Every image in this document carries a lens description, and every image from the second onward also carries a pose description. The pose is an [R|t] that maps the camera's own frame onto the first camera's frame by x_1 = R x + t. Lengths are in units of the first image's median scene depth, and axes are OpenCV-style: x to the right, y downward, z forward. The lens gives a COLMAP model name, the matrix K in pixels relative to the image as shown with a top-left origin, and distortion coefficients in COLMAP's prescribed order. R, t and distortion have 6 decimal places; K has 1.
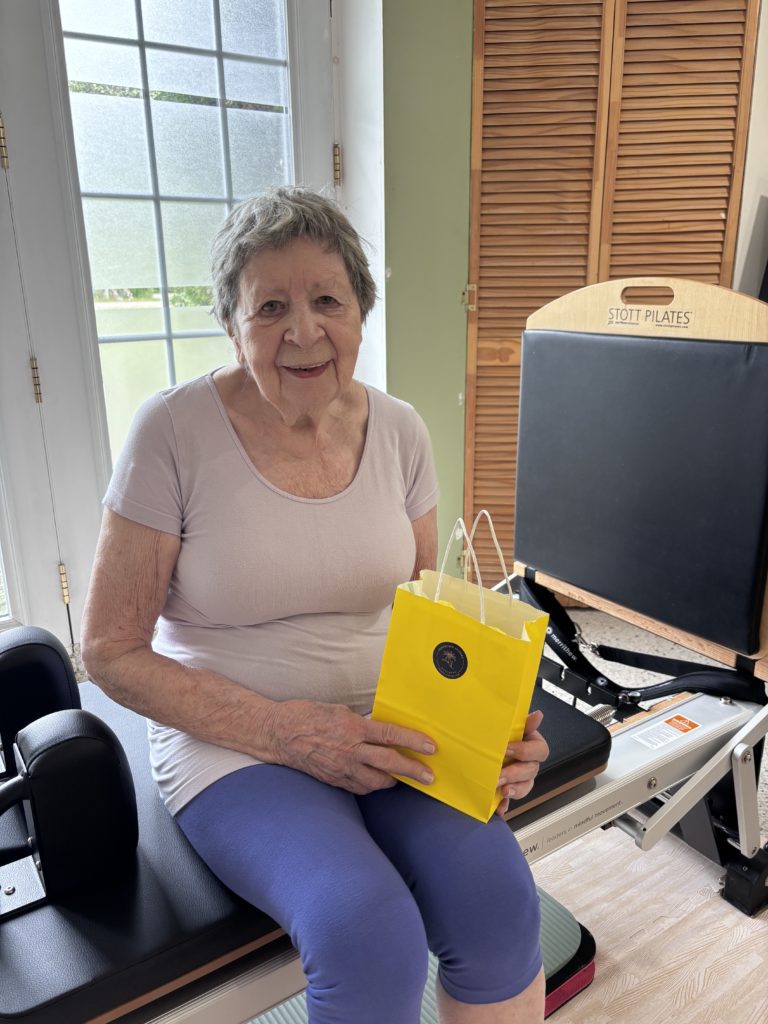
lens RADIAL K [[771.8, 0, 384.3], [0, 771.8, 521.6], [0, 0, 1]] dist [0.028413, -0.034545]
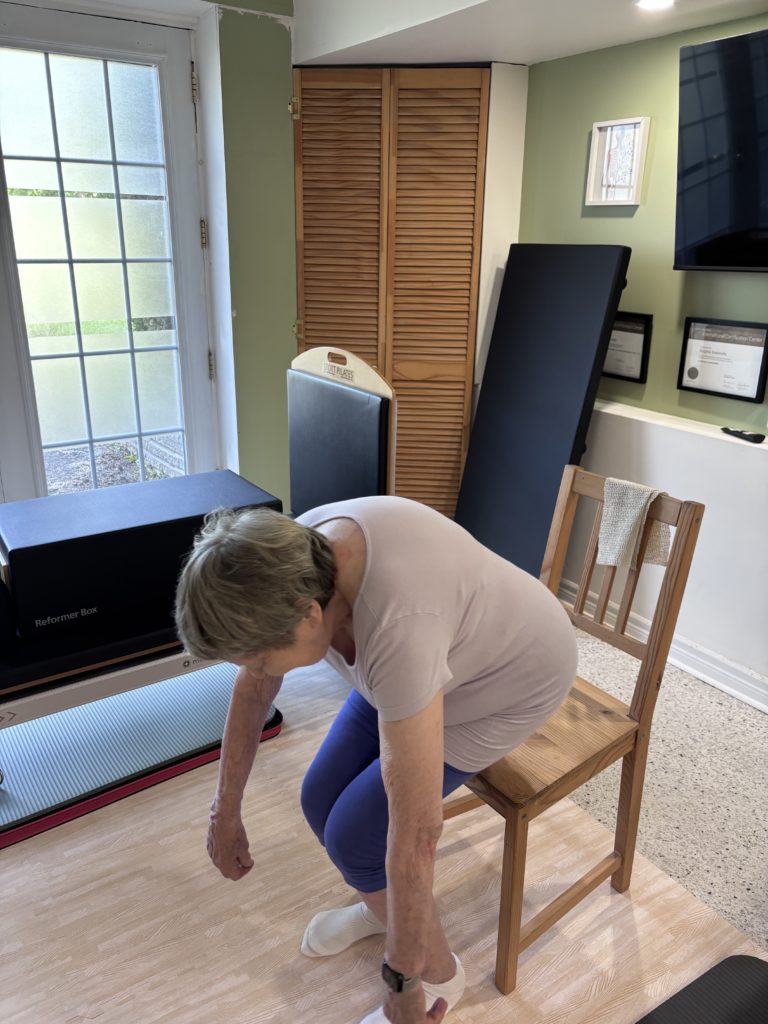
lens RADIAL K [[771.8, 0, 381.0], [0, 771.8, 509.5], [0, 0, 1]] dist [0.028413, -0.034545]
pose [[0.999652, 0.020591, 0.016519, 0.261342], [-0.021167, 0.999144, 0.035542, -0.012377], [-0.015773, -0.035880, 0.999232, -0.460818]]
